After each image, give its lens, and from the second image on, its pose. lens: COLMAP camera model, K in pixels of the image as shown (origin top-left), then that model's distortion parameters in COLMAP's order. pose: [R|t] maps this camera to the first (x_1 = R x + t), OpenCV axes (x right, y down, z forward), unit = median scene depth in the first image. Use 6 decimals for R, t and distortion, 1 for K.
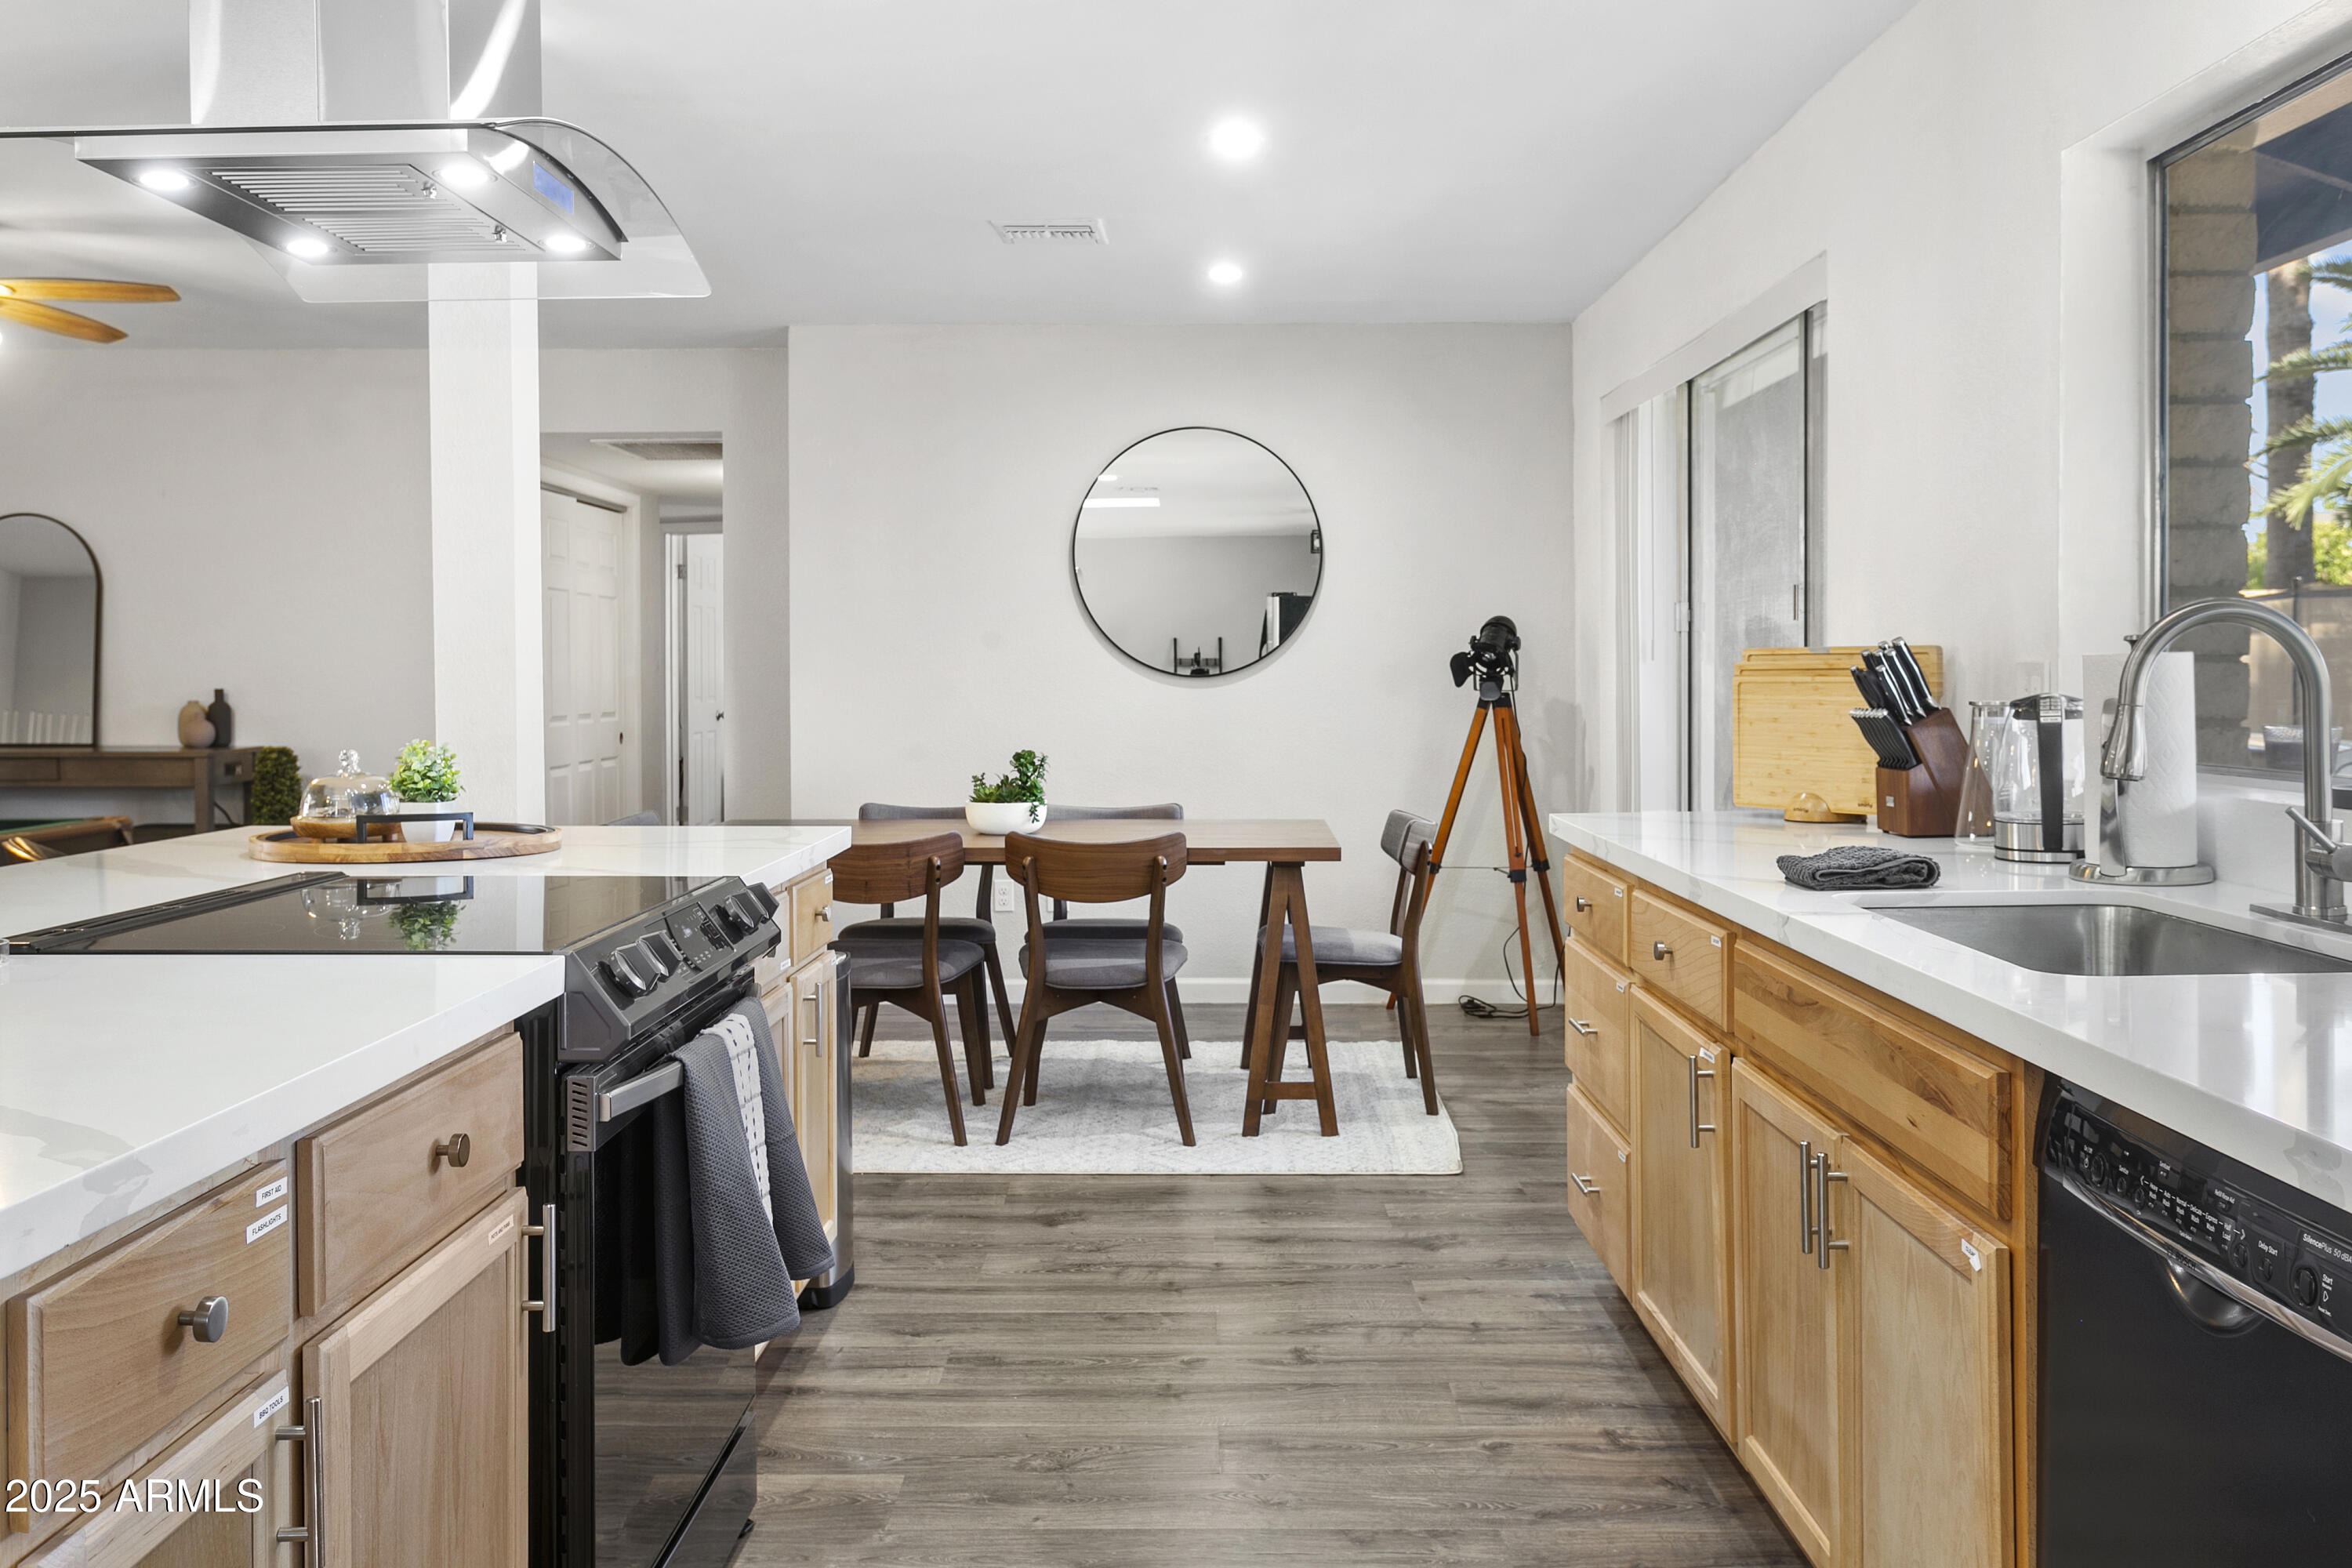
lens RADIAL K [[2040.4, 0, 1176.2], [0, 2040.4, 783.1], [0, 0, 1]] dist [0.000039, -0.000070]
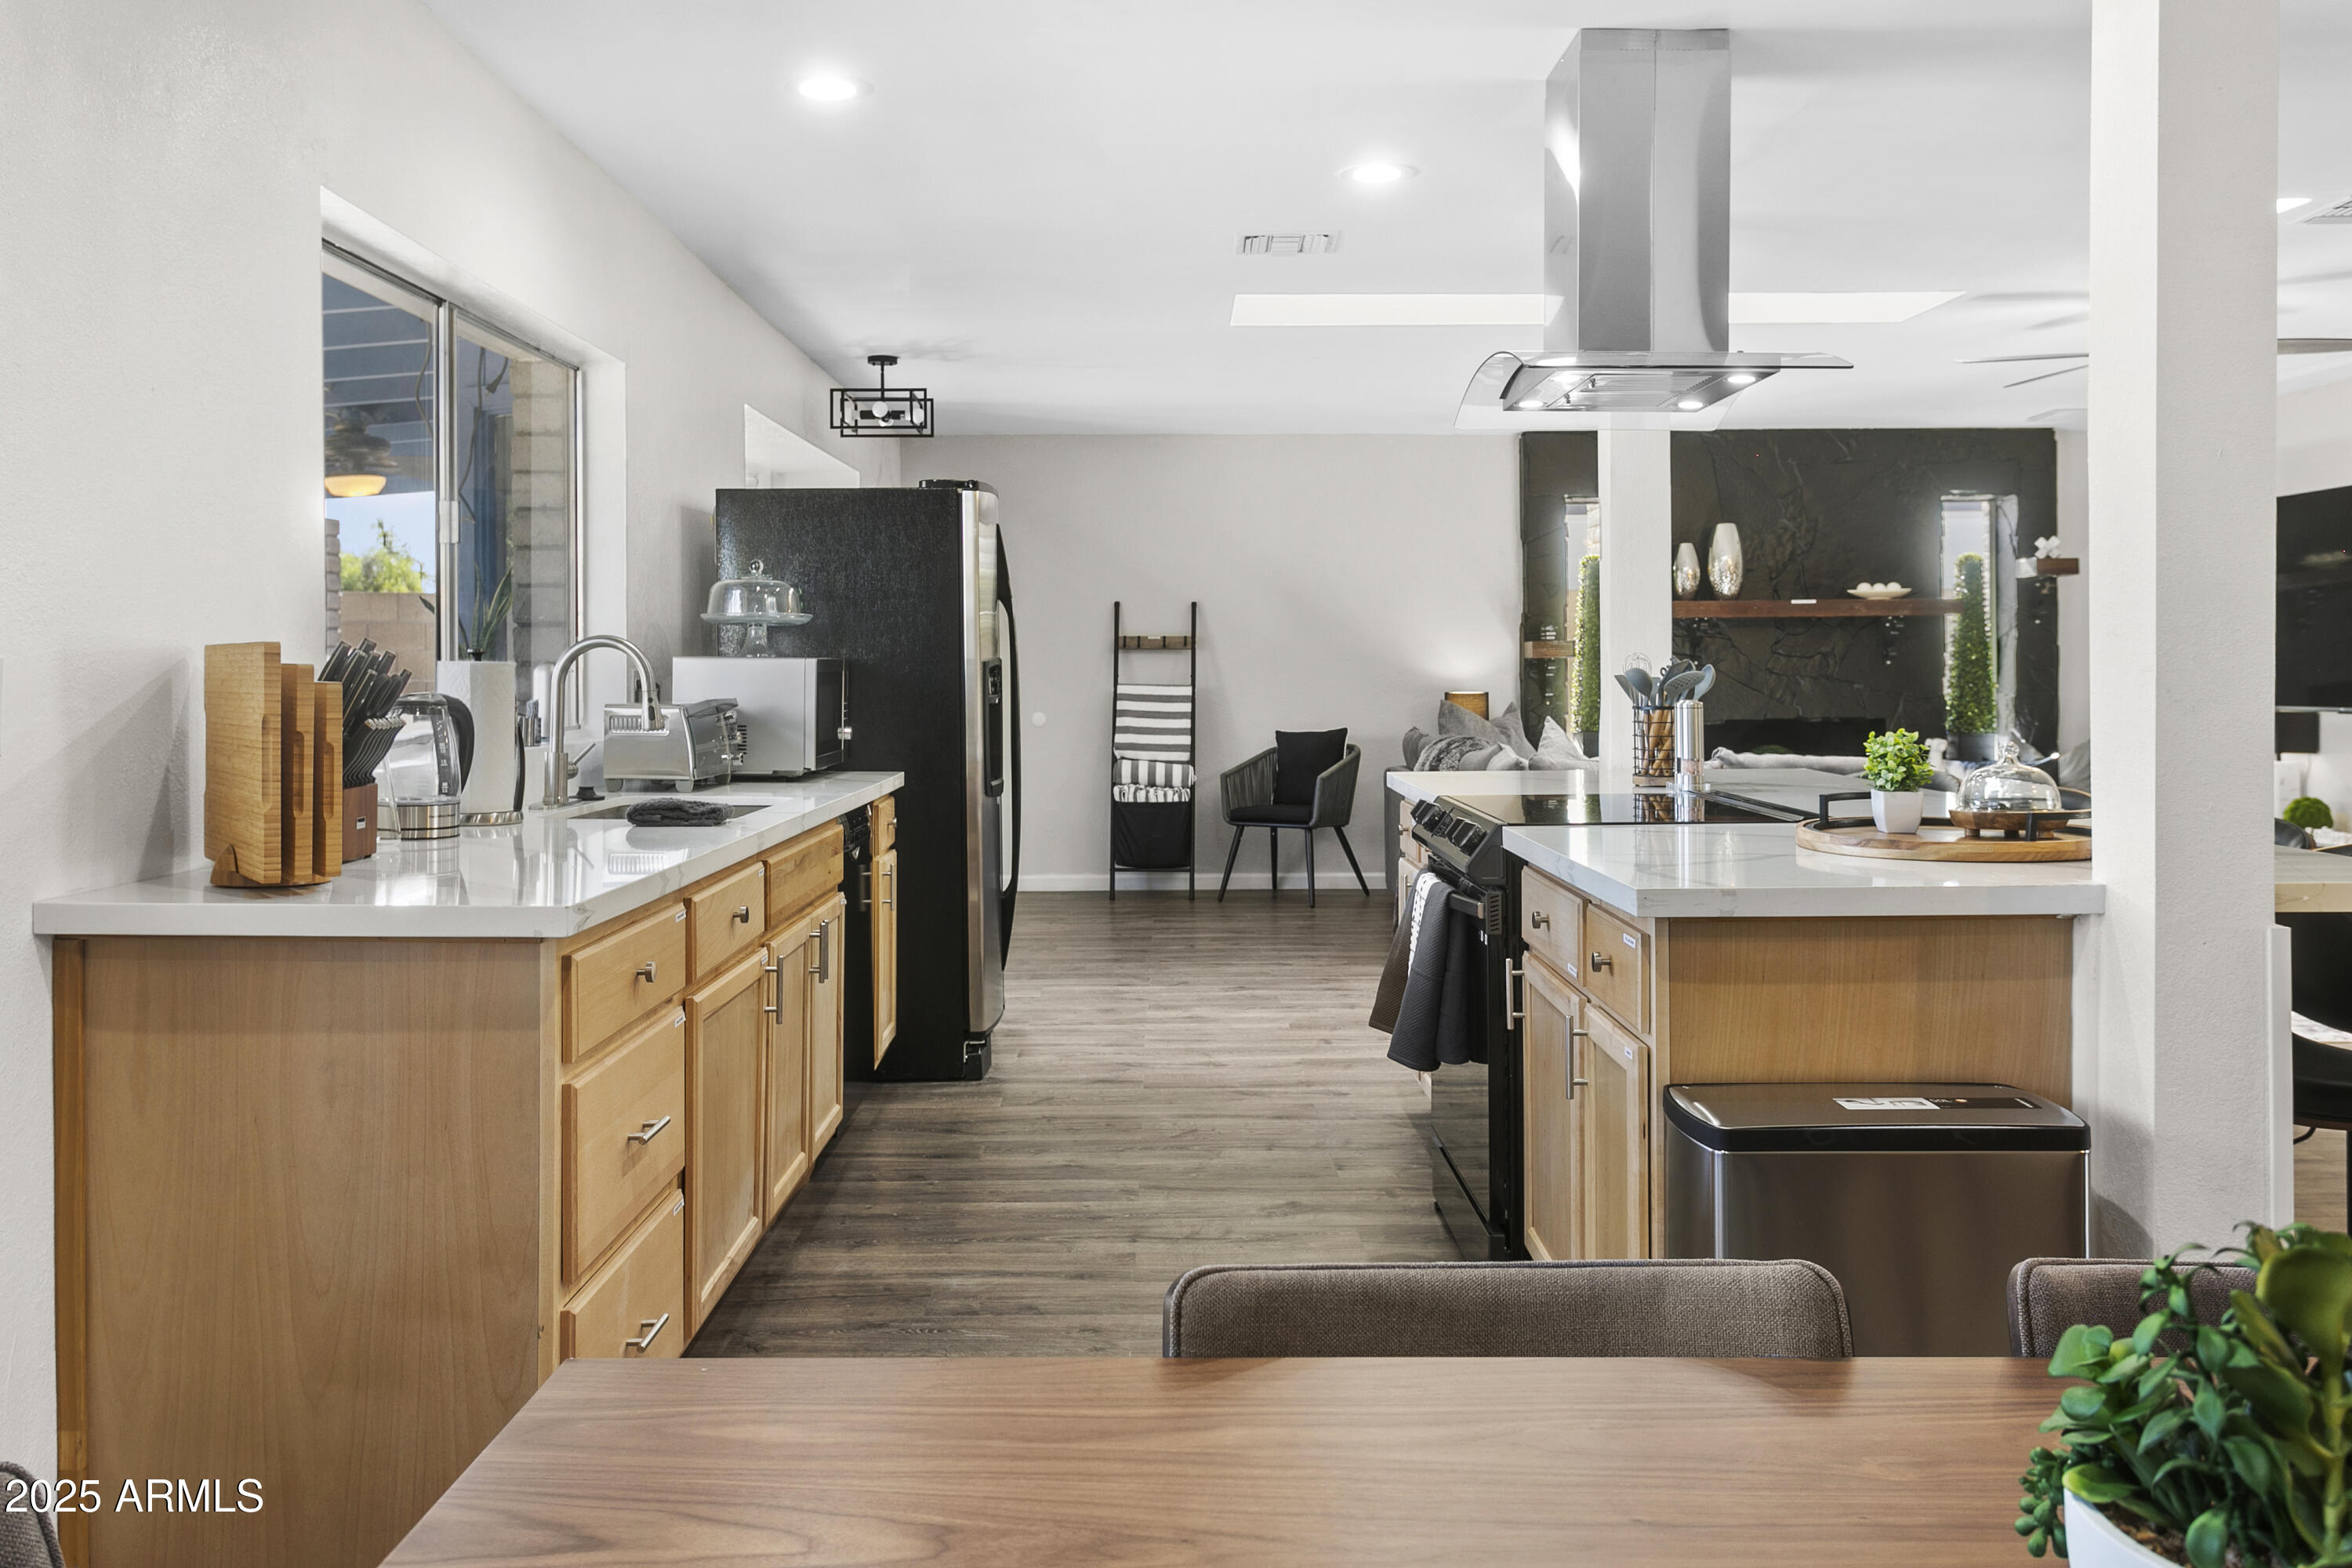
lens RADIAL K [[1898.8, 0, 1171.4], [0, 1898.8, 692.4], [0, 0, 1]] dist [0.020673, -0.007442]
pose [[-0.999809, 0.008364, -0.017684, 0.014717], [0.007156, 0.997706, 0.067317, -0.118907], [0.018206, 0.067178, -0.997575, 2.160702]]
